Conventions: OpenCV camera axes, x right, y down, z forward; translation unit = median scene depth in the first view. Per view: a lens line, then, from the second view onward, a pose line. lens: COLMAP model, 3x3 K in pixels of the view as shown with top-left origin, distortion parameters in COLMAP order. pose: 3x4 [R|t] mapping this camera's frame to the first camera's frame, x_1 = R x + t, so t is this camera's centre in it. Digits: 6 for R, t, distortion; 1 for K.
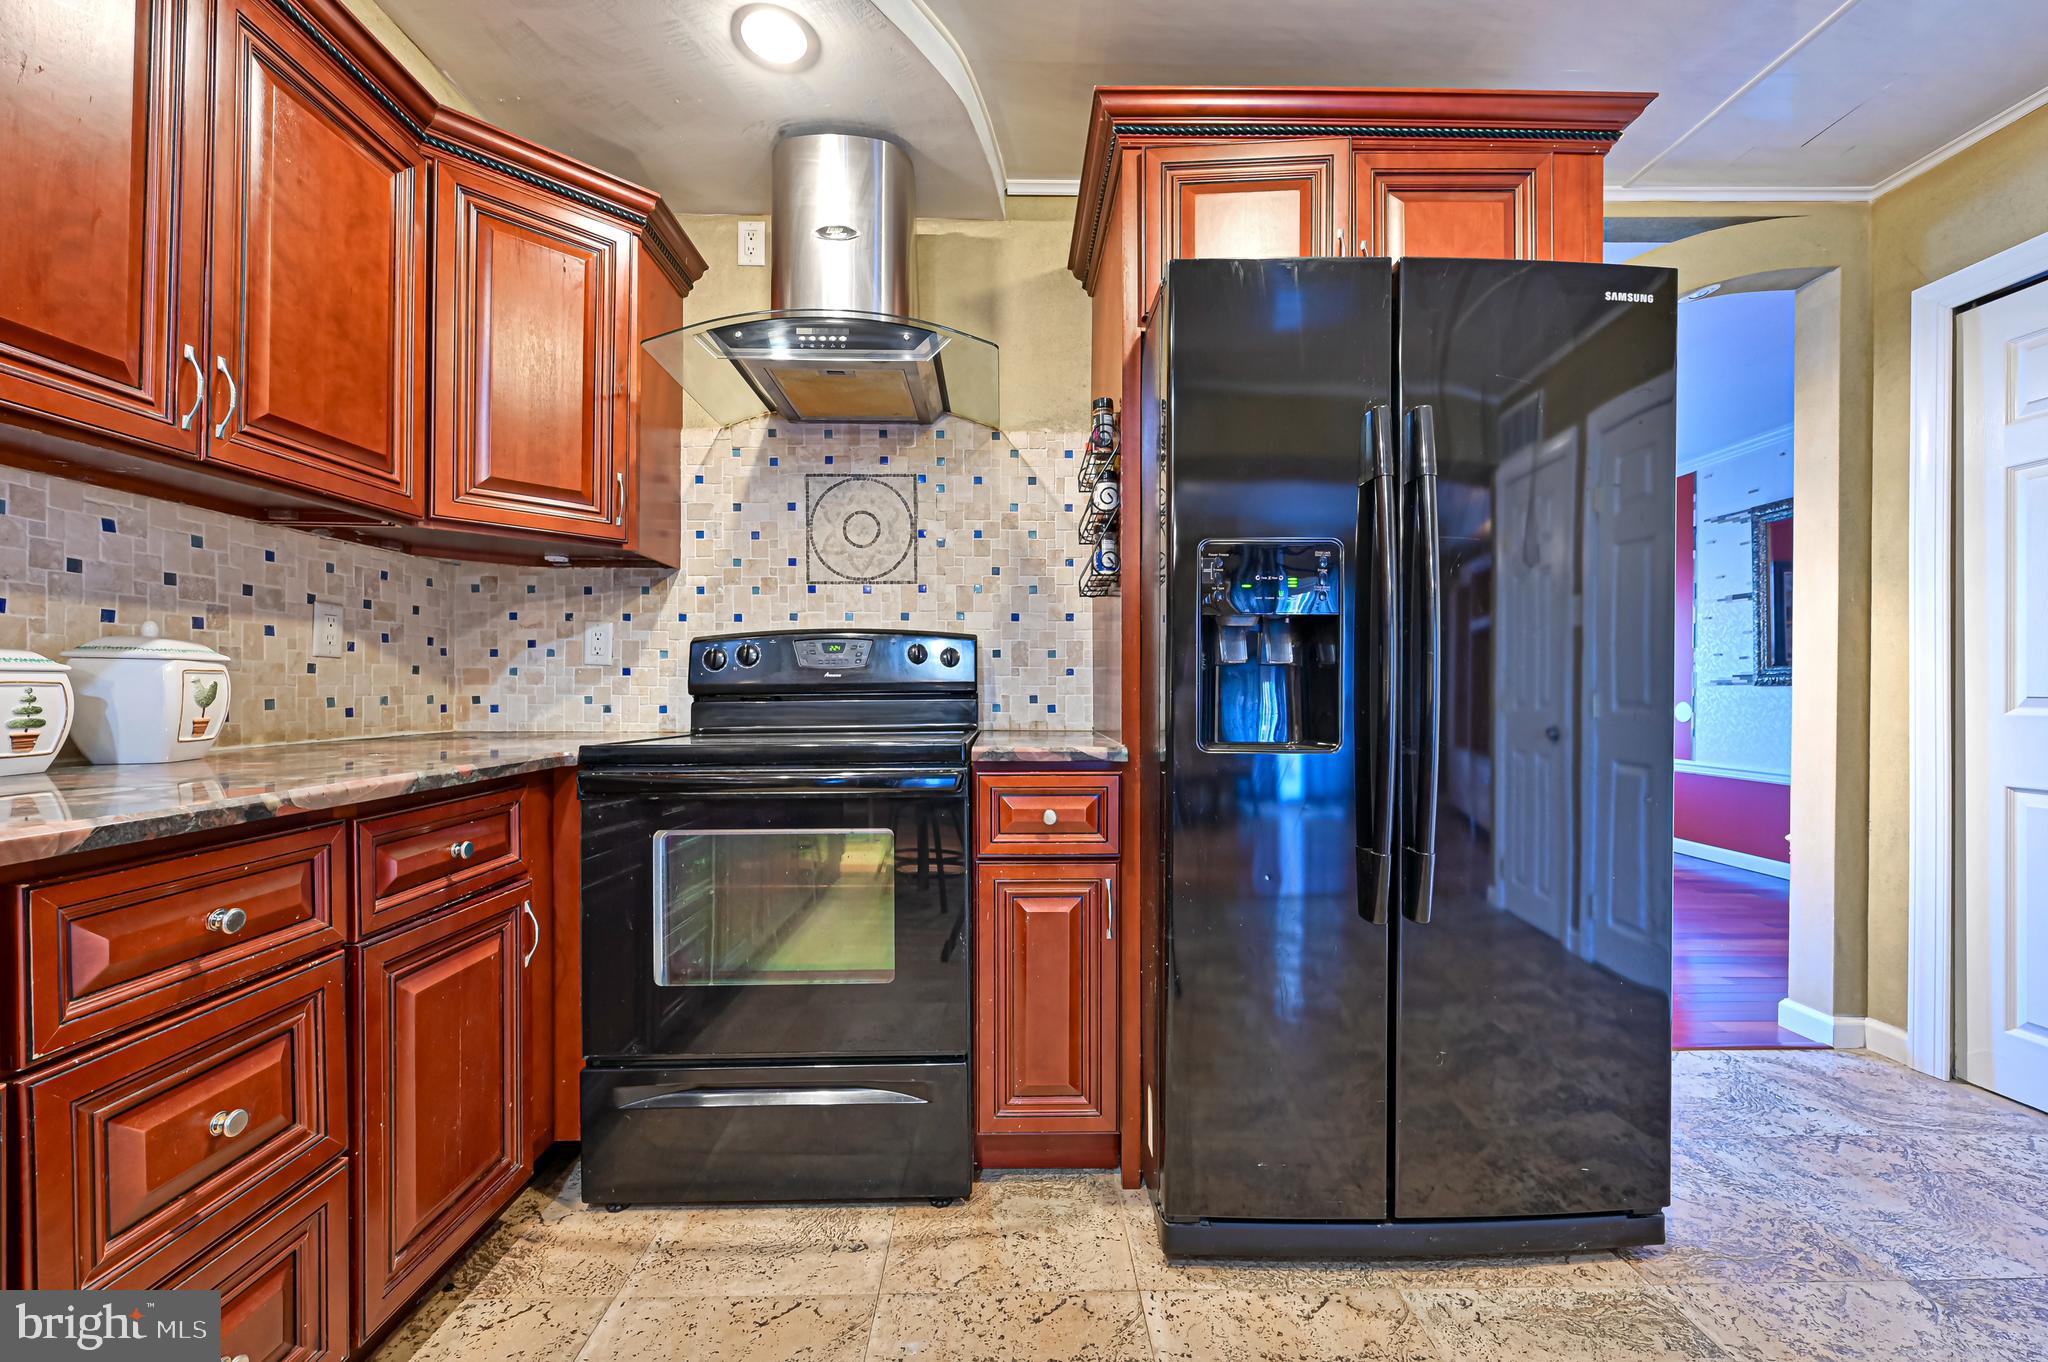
lens RADIAL K [[806.7, 0, 1017.9], [0, 806.7, 694.0], [0, 0, 1]] dist [-0.002359, 0.000743]
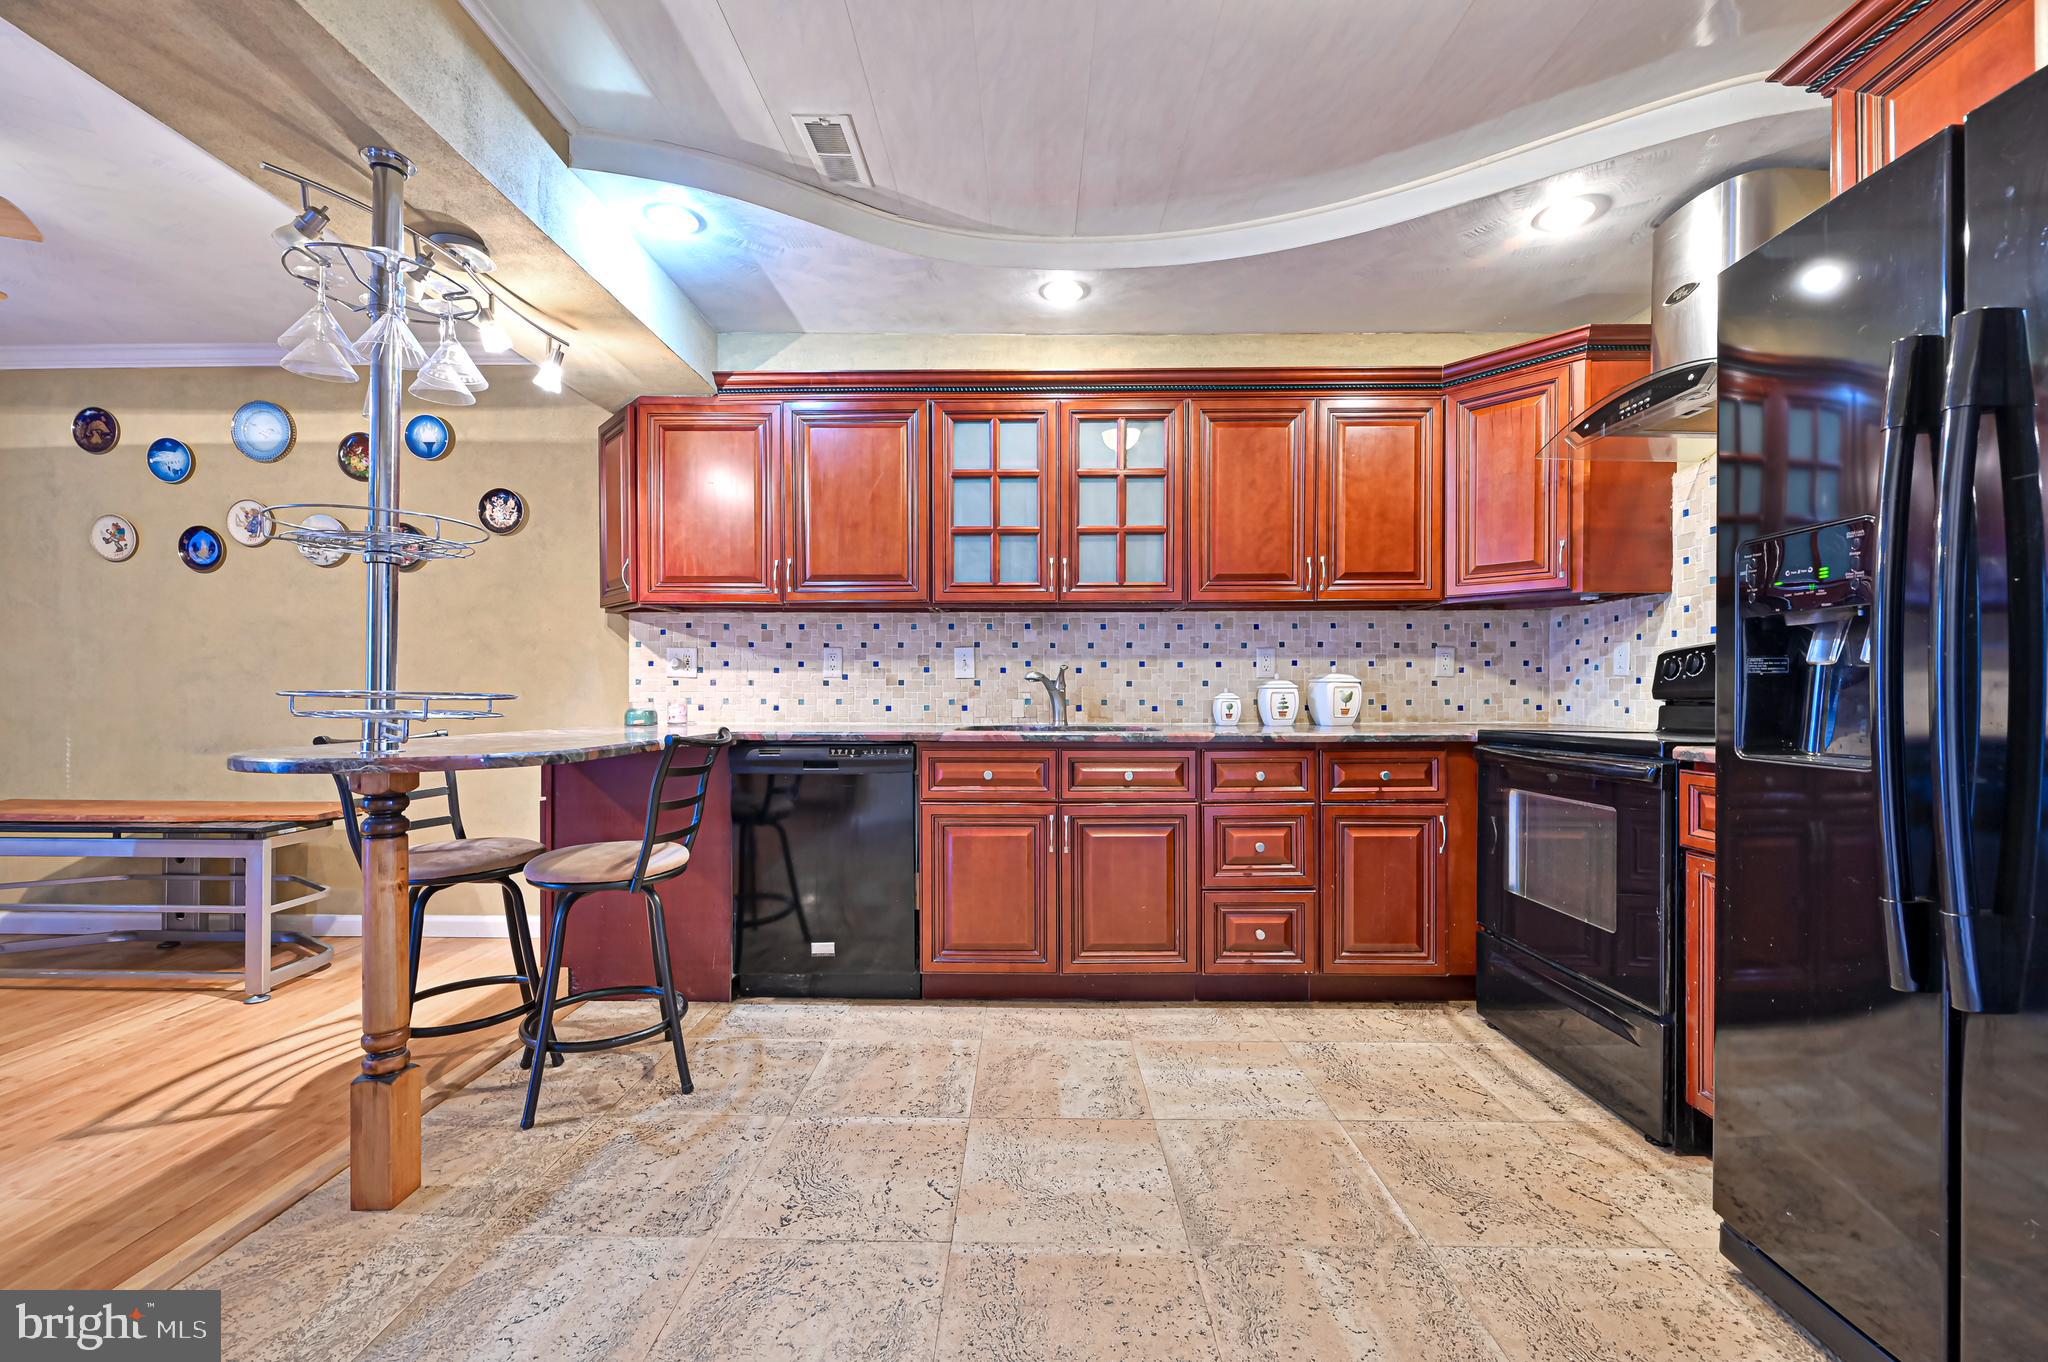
lens RADIAL K [[806.7, 0, 1024.8], [0, 806.7, 694.0], [0, 0, 1]] dist [-0.002359, 0.000743]
pose [[-0.031384, -0.001057, -0.999507, 0.926653], [-0.008092, 0.999967, -0.000804, 0.001417], [0.999475, 0.008063, -0.031392, 0.117674]]
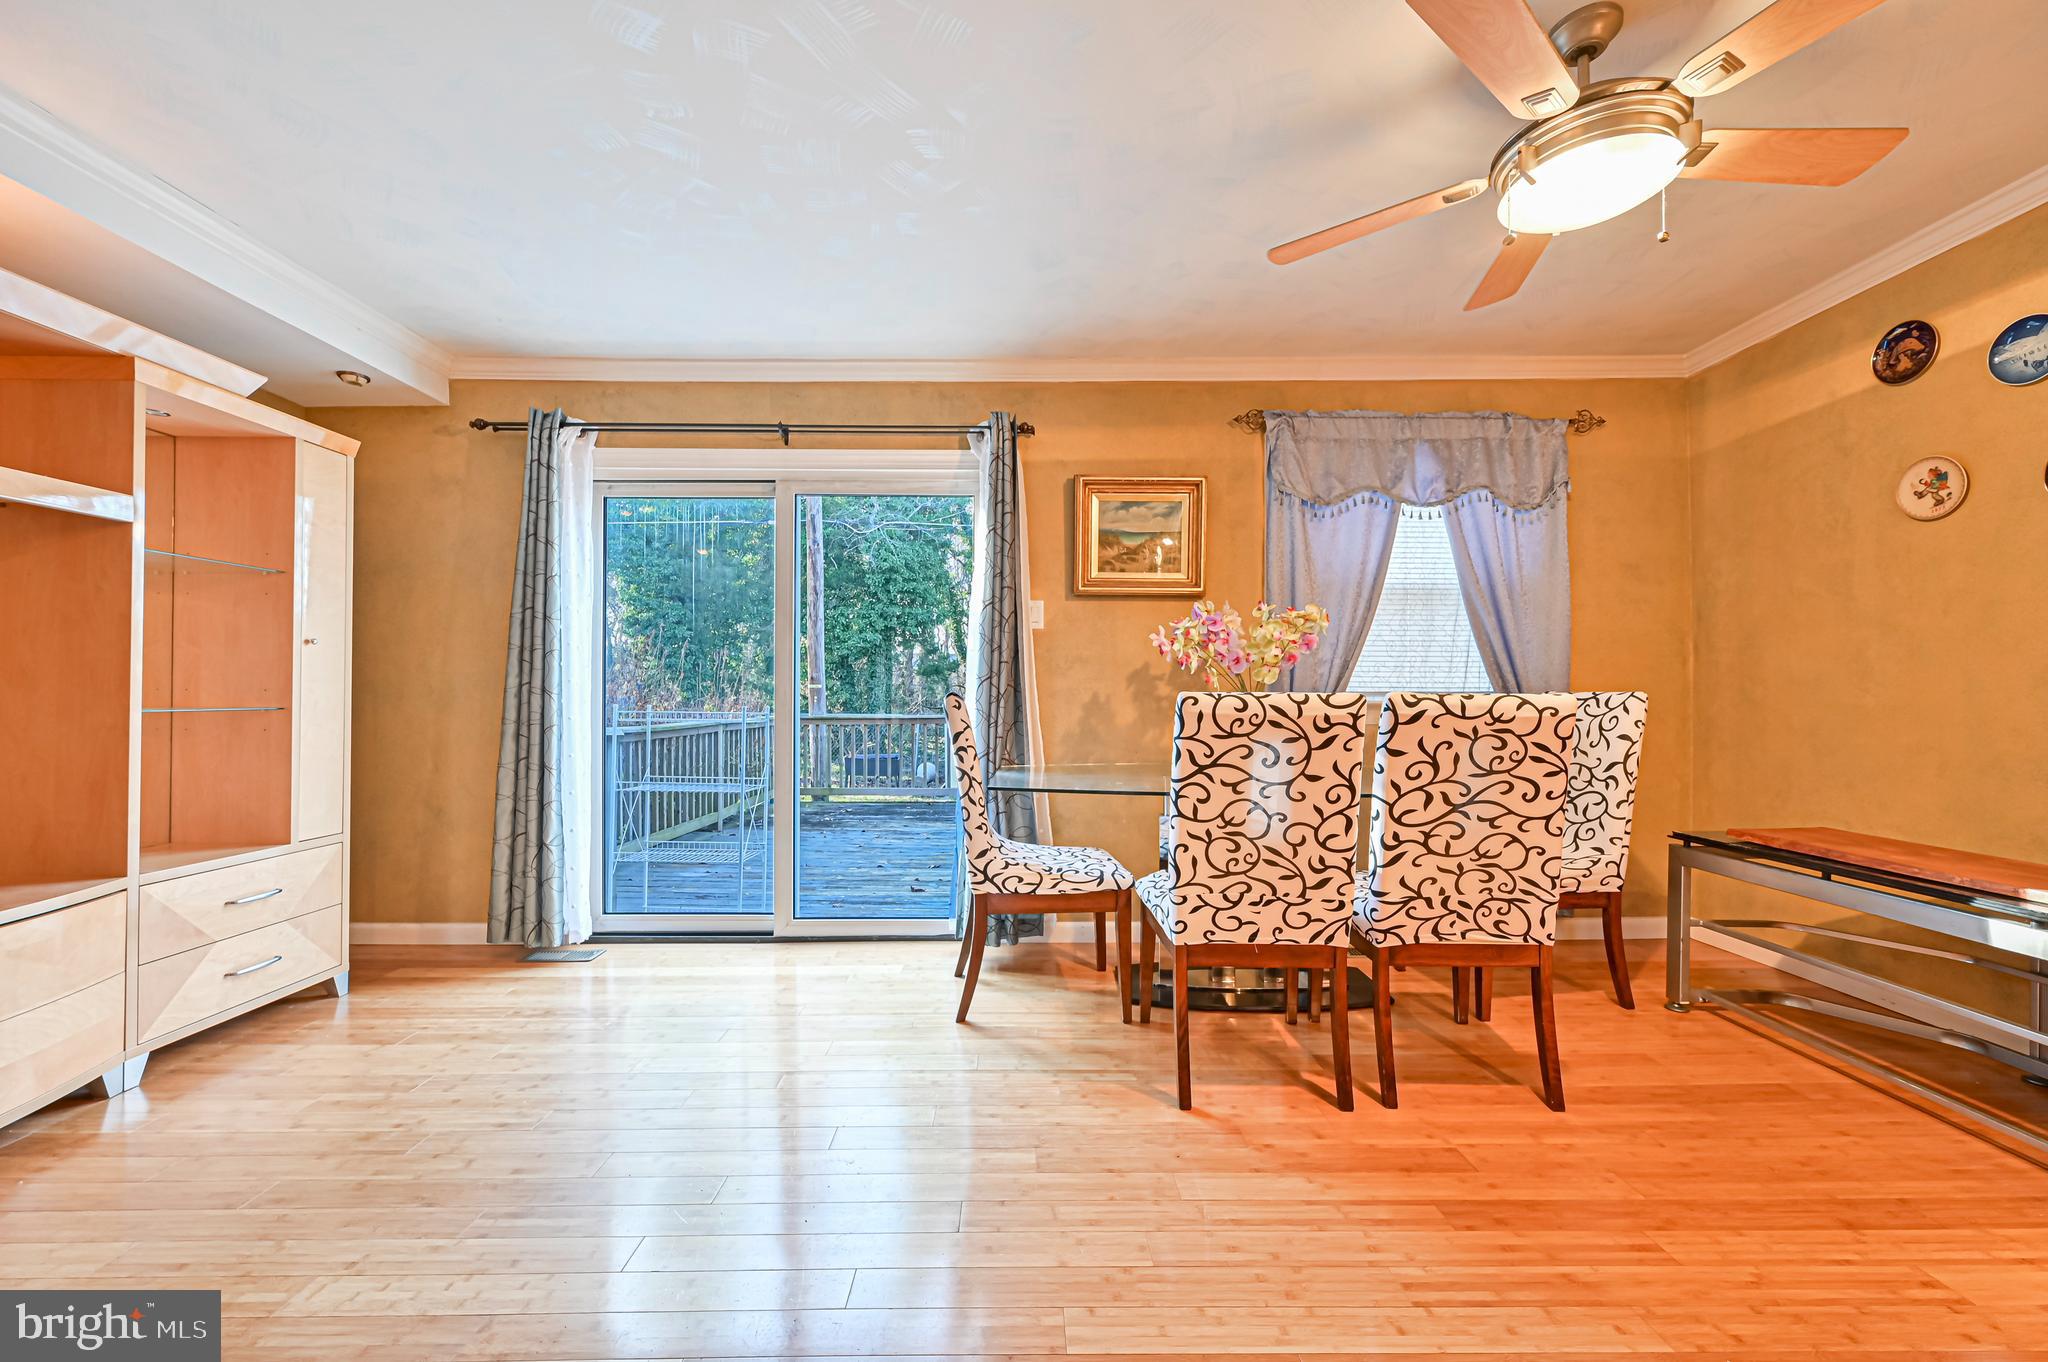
lens RADIAL K [[806.7, 0, 1026.9], [0, 806.7, 696.1], [0, 0, 1]] dist [-0.002359, 0.000743]
pose [[-0.999951, 0.000402, 0.009911, 0.673292], [0.000472, 0.999975, 0.007066, 0.000687], [-0.009908, 0.007071, -0.999926, -0.627352]]
